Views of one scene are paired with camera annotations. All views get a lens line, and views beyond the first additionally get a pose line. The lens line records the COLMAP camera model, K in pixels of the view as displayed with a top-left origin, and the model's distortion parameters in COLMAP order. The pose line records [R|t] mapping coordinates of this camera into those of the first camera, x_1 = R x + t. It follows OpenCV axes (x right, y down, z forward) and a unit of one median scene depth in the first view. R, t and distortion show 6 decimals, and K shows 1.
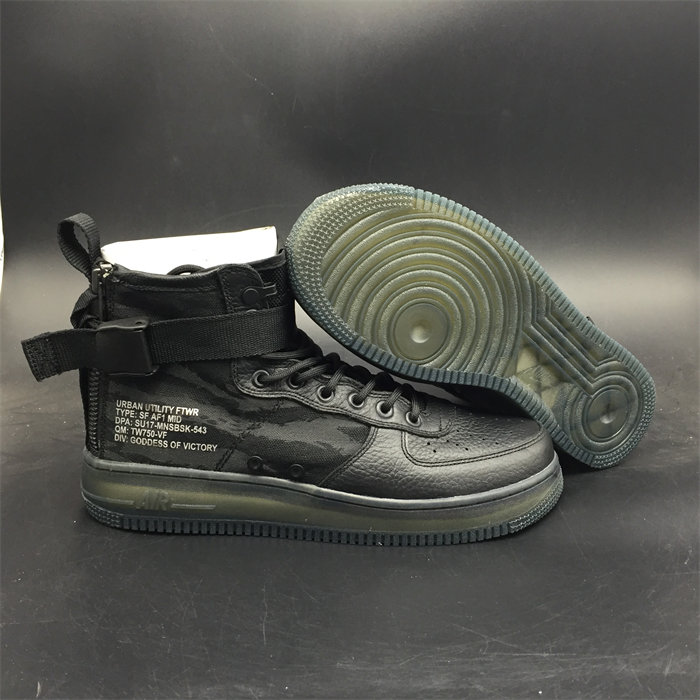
lens RADIAL K [[785.3, 0, 353.8], [0, 785.3, 352.3], [0, 0, 1]] dist [0.074232, 0.000000]
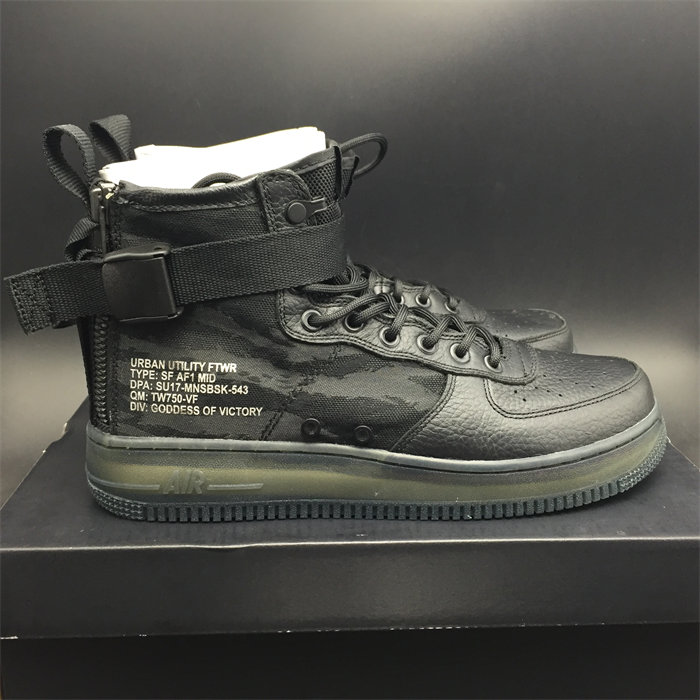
lens RADIAL K [[740.0, 0, 350.5], [0, 740.0, 344.2], [0, 0, 1]] dist [0.036630, 0.000000]
pose [[0.996295, -0.058559, 0.062991, -0.127898], [0.058208, 0.998277, 0.007383, 0.053597], [-0.063315, -0.003689, 0.997987, 0.250406]]
